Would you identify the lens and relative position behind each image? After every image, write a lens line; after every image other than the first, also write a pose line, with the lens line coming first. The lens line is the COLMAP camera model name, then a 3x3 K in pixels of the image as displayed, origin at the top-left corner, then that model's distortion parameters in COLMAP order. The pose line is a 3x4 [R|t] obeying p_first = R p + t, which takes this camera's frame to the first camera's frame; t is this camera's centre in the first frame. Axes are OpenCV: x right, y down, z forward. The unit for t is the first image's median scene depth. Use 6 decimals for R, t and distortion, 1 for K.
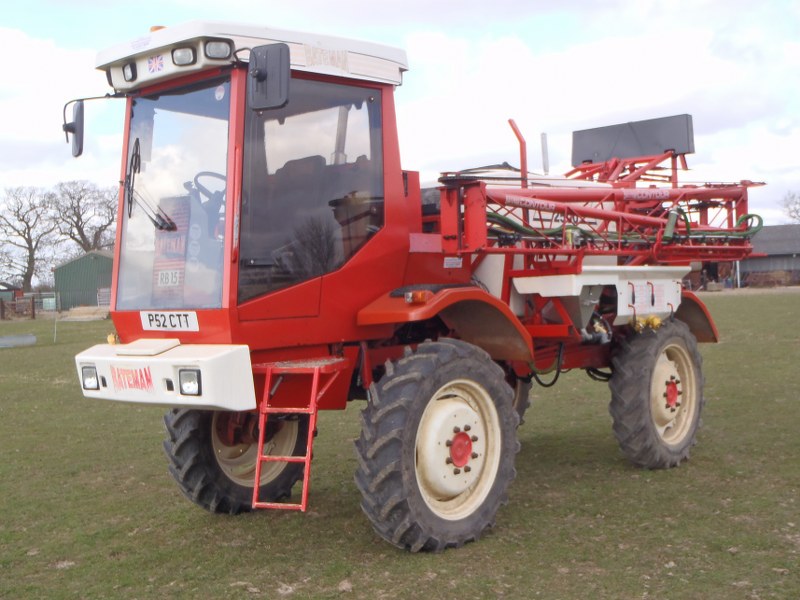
lens RADIAL K [[980.2, 0, 394.3], [0, 980.2, 307.3], [0, 0, 1]] dist [-0.001775, 0.030742]
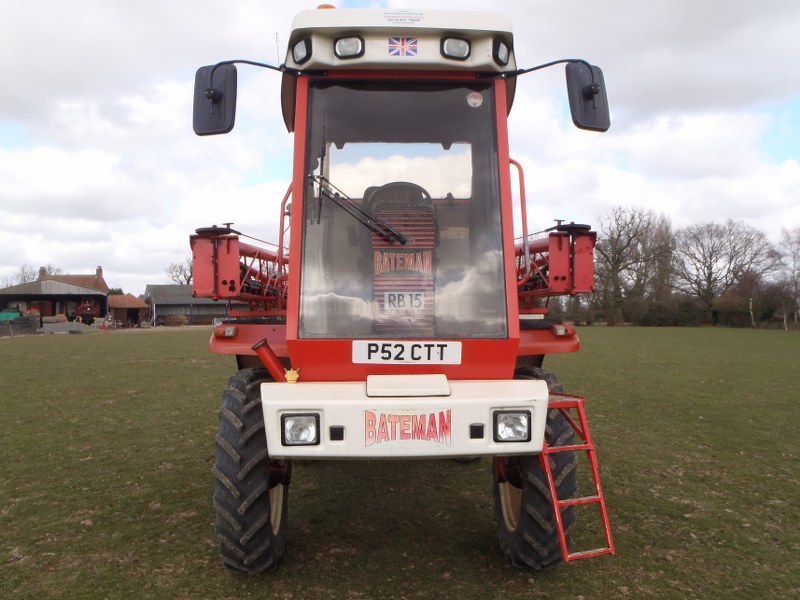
lens RADIAL K [[652.0, 0, 400.0], [0, 652.0, 300.0], [0, 0, 1]] dist [-0.022069, 0.000954]
pose [[0.731690, 0.053679, 0.679521, -0.615063], [-0.012643, 0.997792, -0.065208, 0.005683], [-0.681521, 0.039121, 0.730752, 0.603639]]
